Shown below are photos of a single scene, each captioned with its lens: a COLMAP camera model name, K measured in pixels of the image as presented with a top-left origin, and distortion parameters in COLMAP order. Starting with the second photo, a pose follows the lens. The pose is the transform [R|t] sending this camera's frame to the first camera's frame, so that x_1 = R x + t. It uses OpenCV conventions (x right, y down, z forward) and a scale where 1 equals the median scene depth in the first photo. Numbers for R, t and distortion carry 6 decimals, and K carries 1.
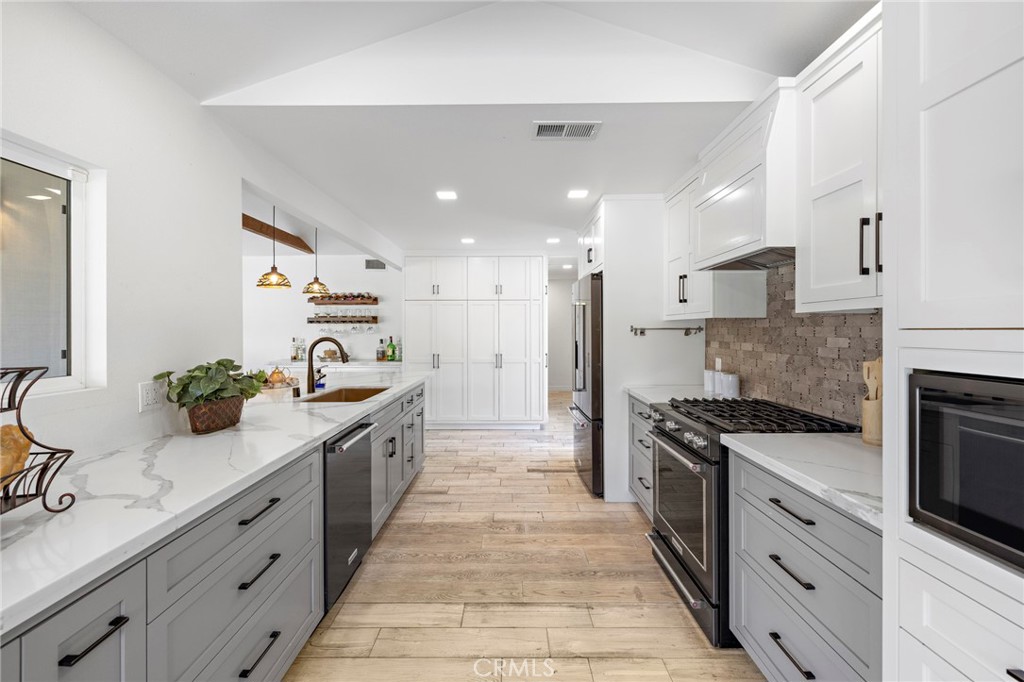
lens RADIAL K [[428.9, 0, 508.2], [0, 428.9, 333.2], [0, 0, 1]] dist [0.001814, -0.000600]
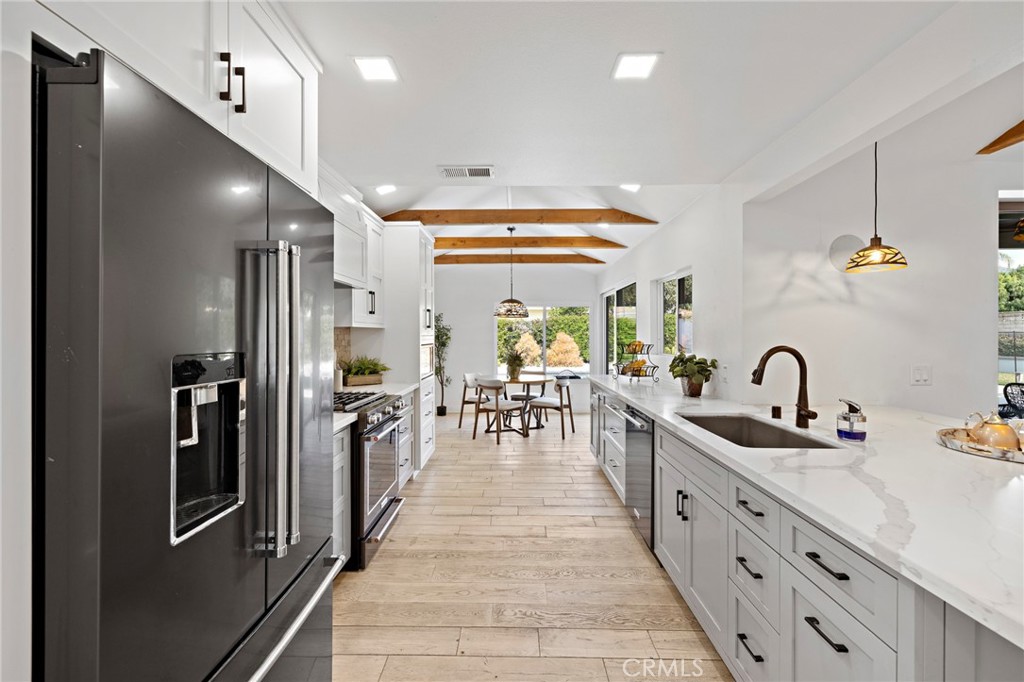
lens RADIAL K [[428.9, 0, 508.7], [0, 428.9, 340.9], [0, 0, 1]] dist [0.001814, -0.000600]
pose [[-0.999910, -0.003196, 0.013025, 0.002960], [-0.003029, 0.999913, 0.012831, -0.010047], [-0.013065, 0.012791, -0.999833, 1.952943]]
